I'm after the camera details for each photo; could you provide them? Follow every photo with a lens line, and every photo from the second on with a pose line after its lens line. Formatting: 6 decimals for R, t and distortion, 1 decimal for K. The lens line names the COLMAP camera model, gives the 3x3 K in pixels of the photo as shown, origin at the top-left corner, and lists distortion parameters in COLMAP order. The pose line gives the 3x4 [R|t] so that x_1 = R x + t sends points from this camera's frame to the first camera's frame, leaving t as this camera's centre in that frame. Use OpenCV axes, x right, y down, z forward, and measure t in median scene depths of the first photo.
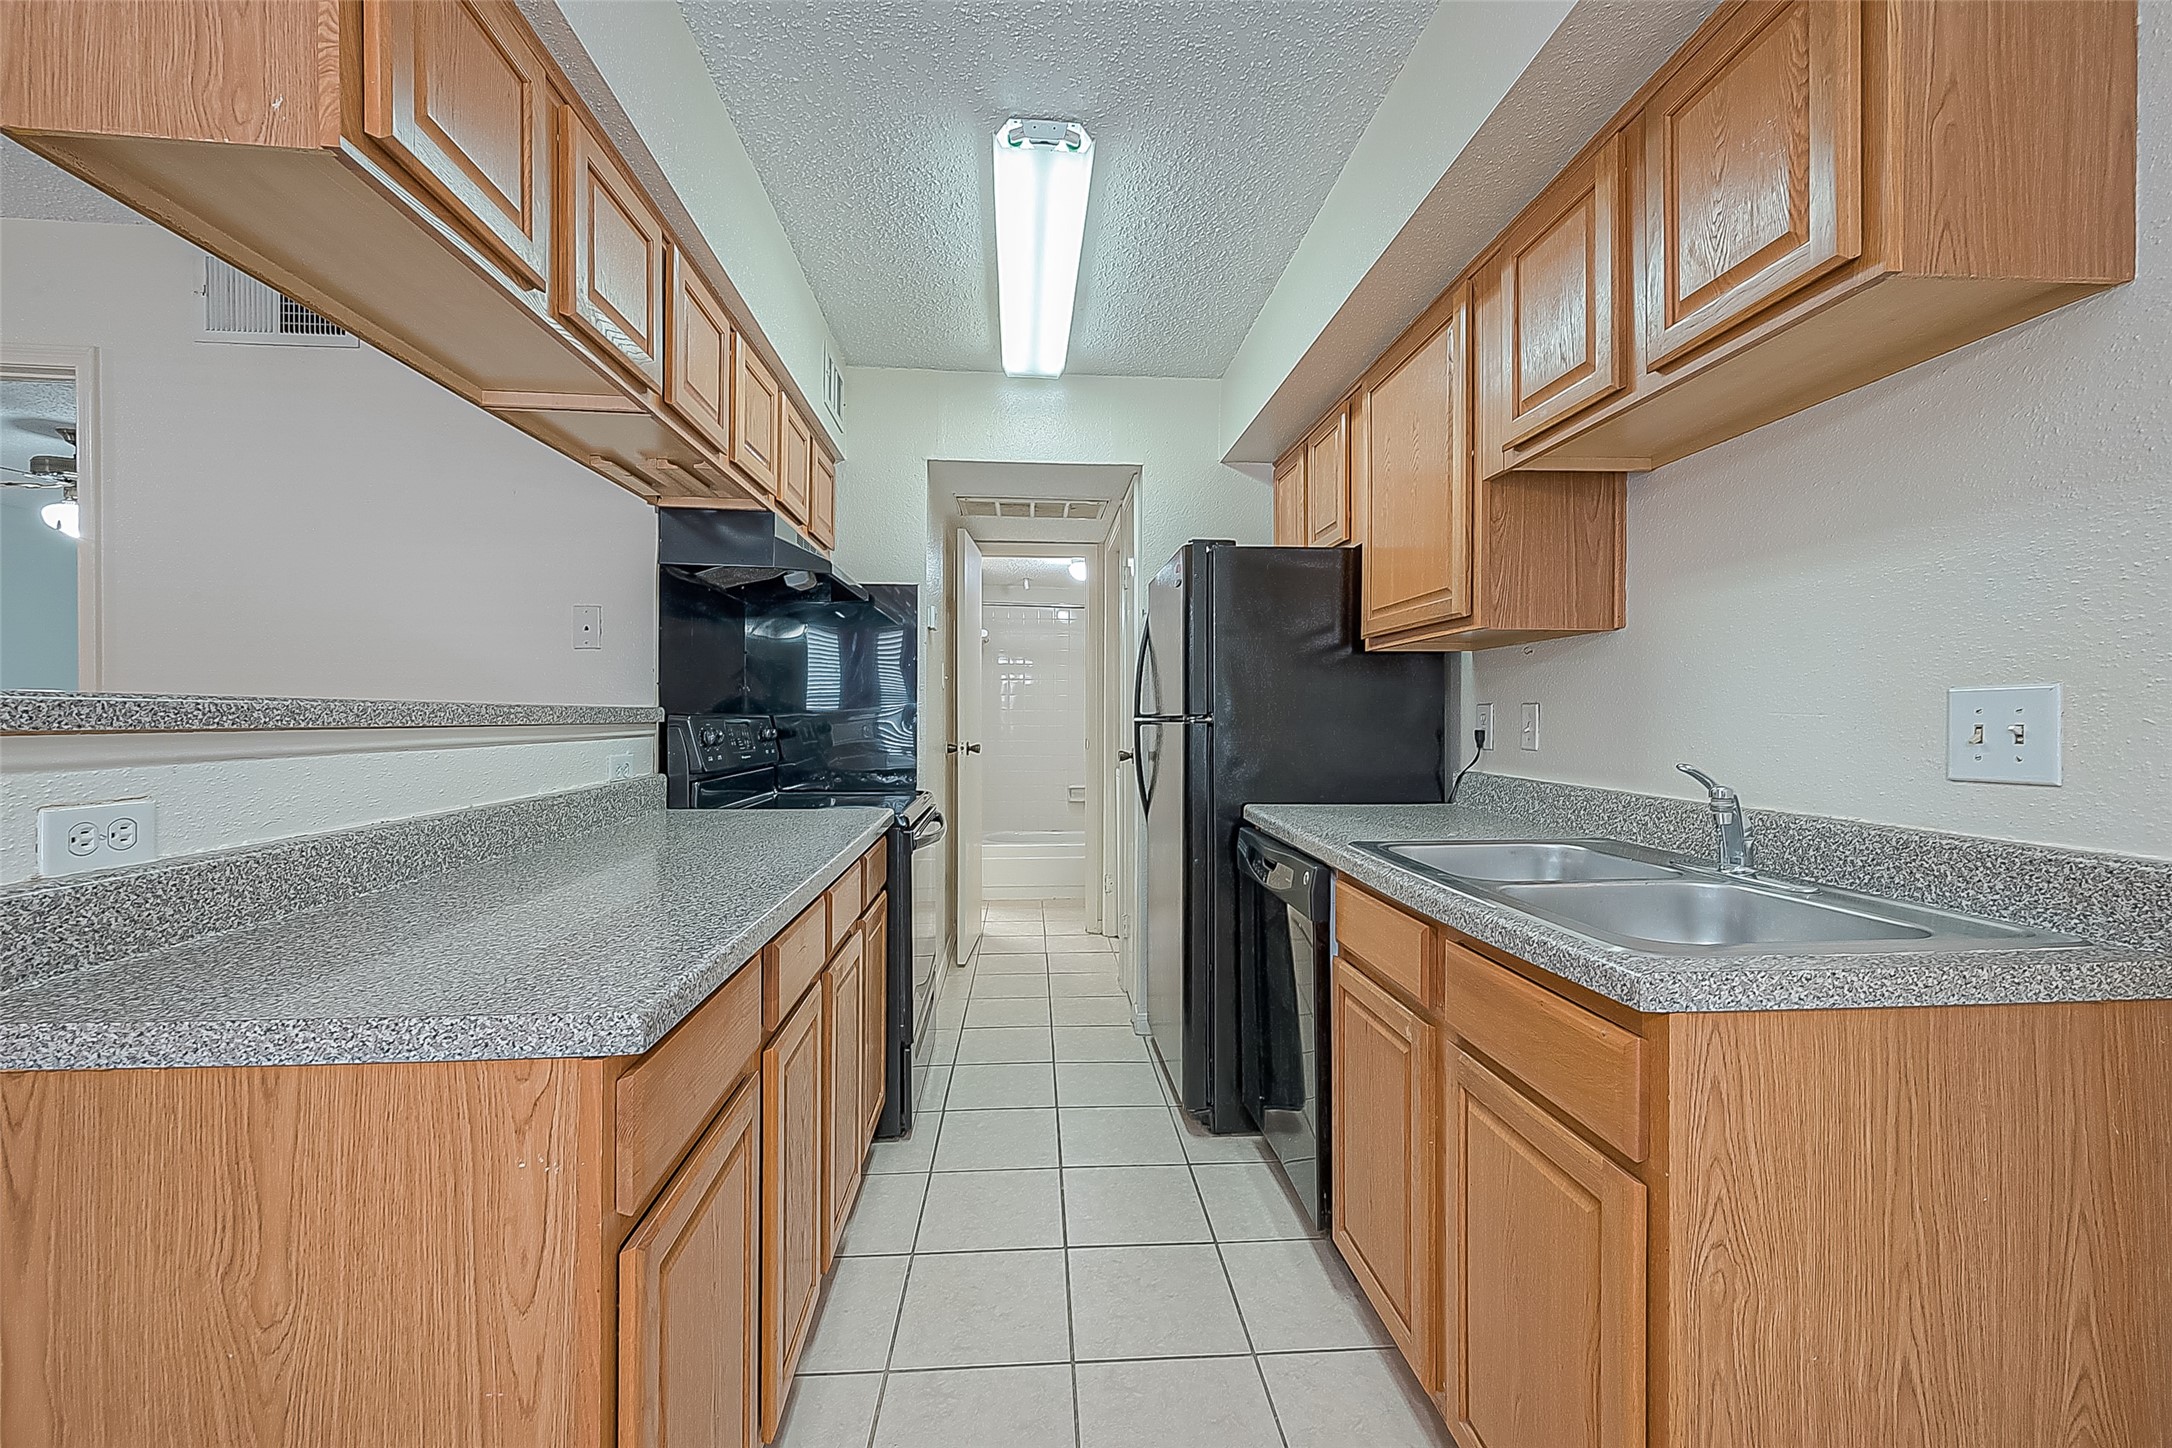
lens RADIAL K [[878.6, 0, 1090.4], [0, 878.6, 727.2], [0, 0, 1]] dist [-0.001392, -0.000250]
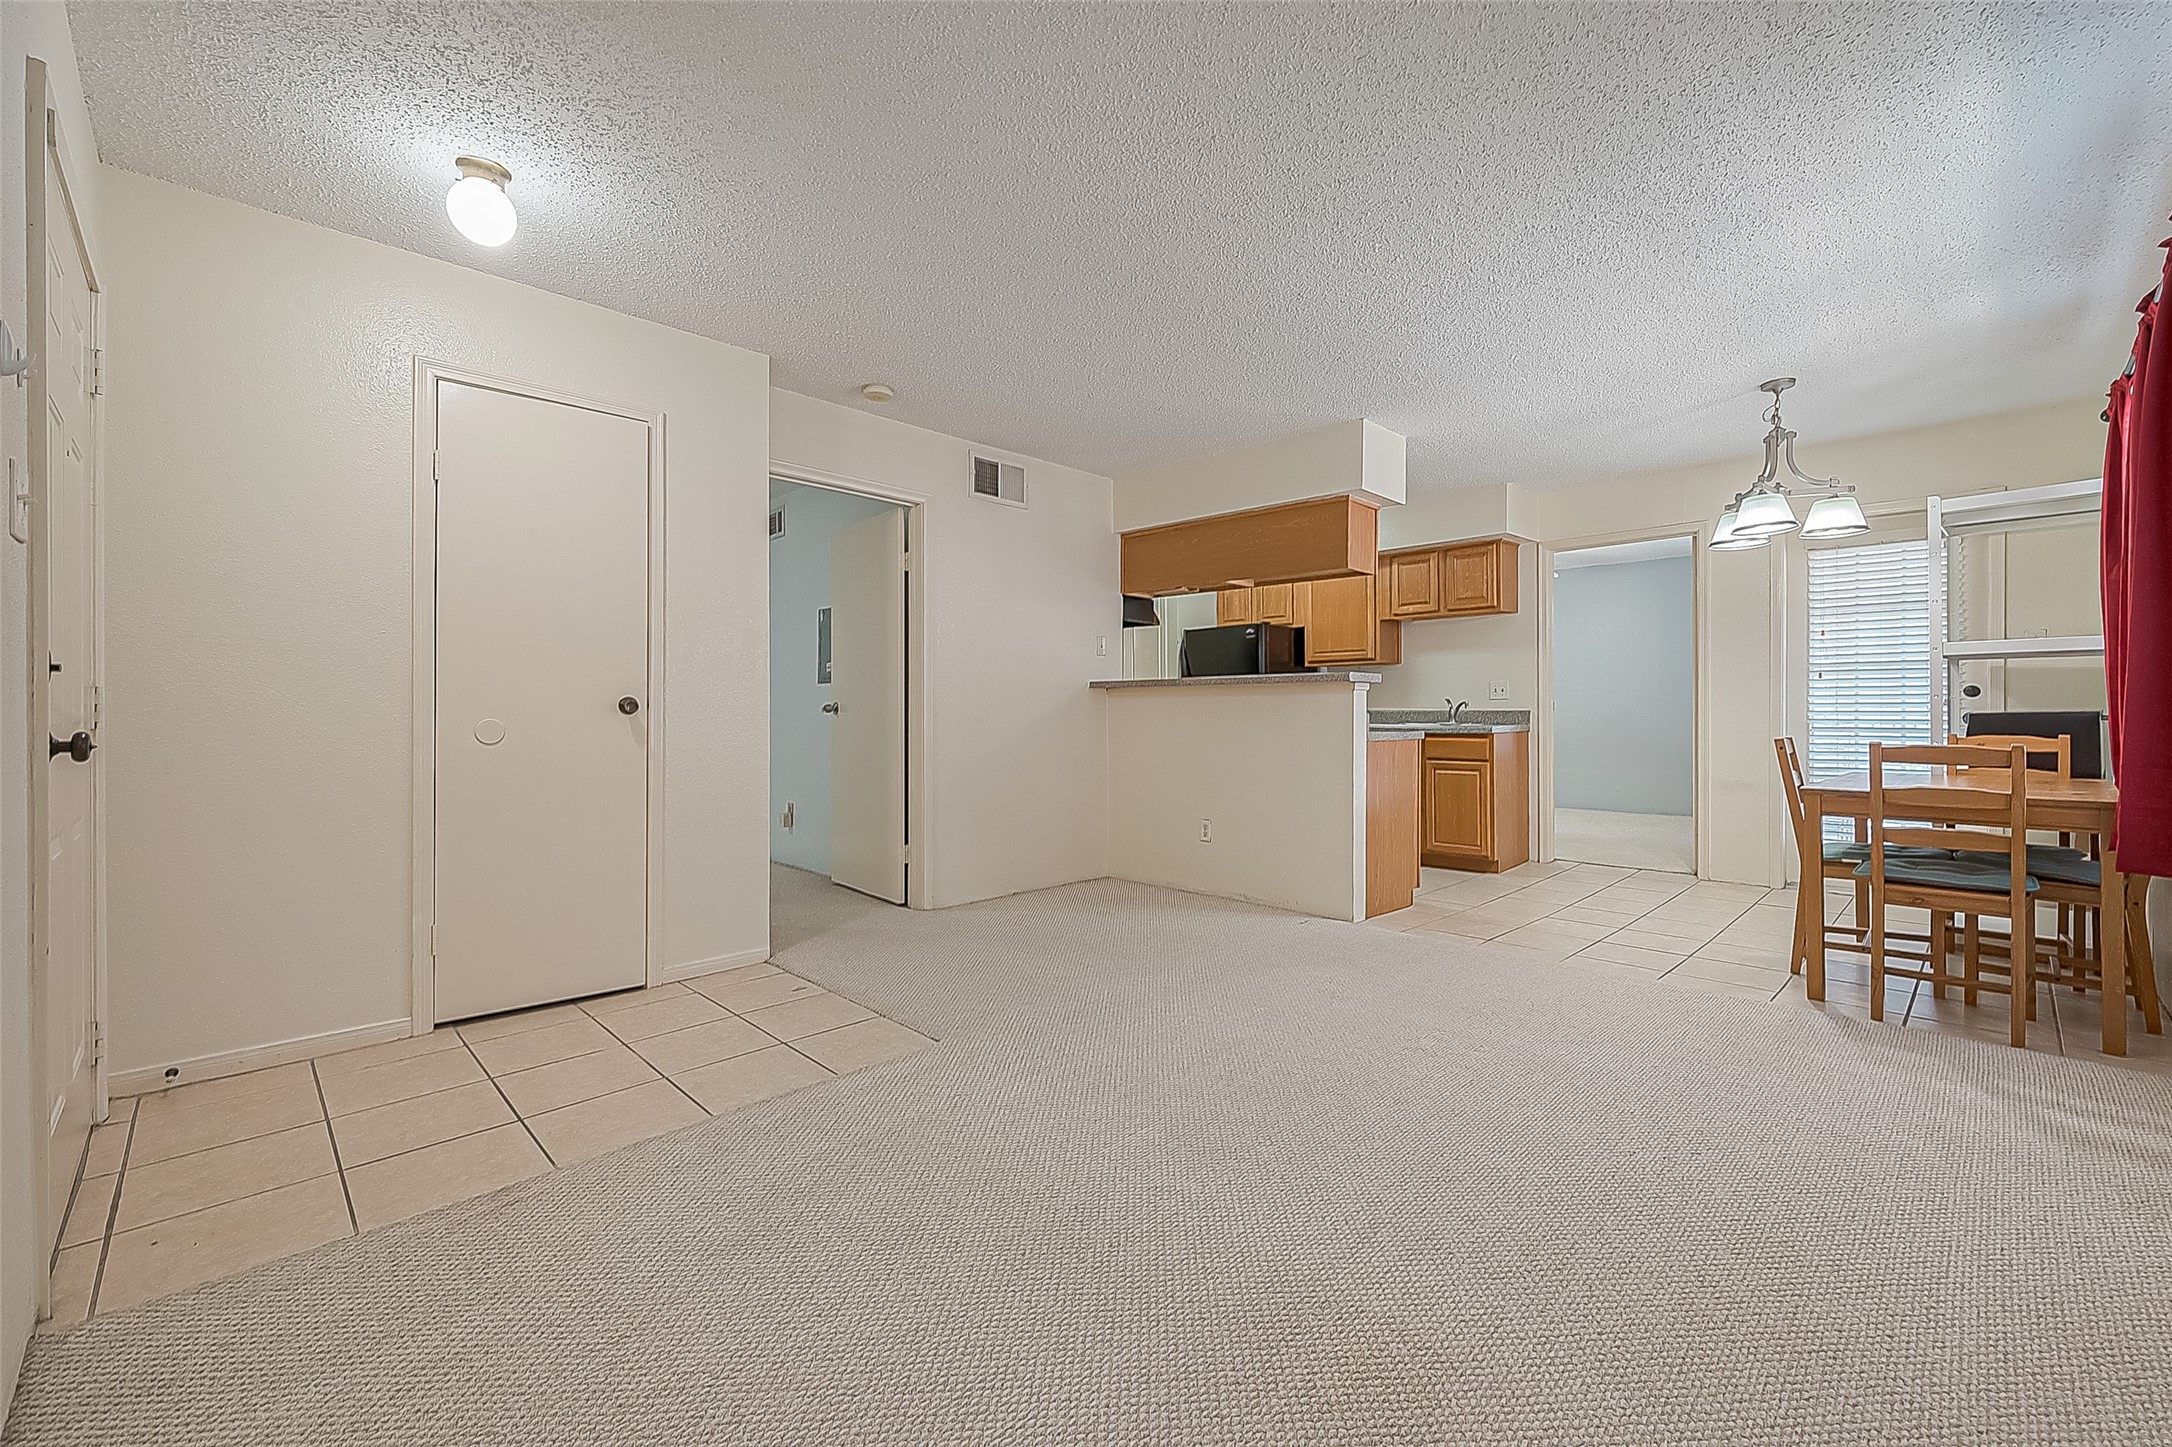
lens RADIAL K [[878.6, 0, 1090.4], [0, 878.6, 726.7], [0, 0, 1]] dist [-0.001392, -0.000250]
pose [[0.766064, -0.004167, 0.642751, -2.593662], [0.004356, 0.999990, 0.001292, 0.129455], [-0.642749, 0.001810, 0.766074, -0.893990]]
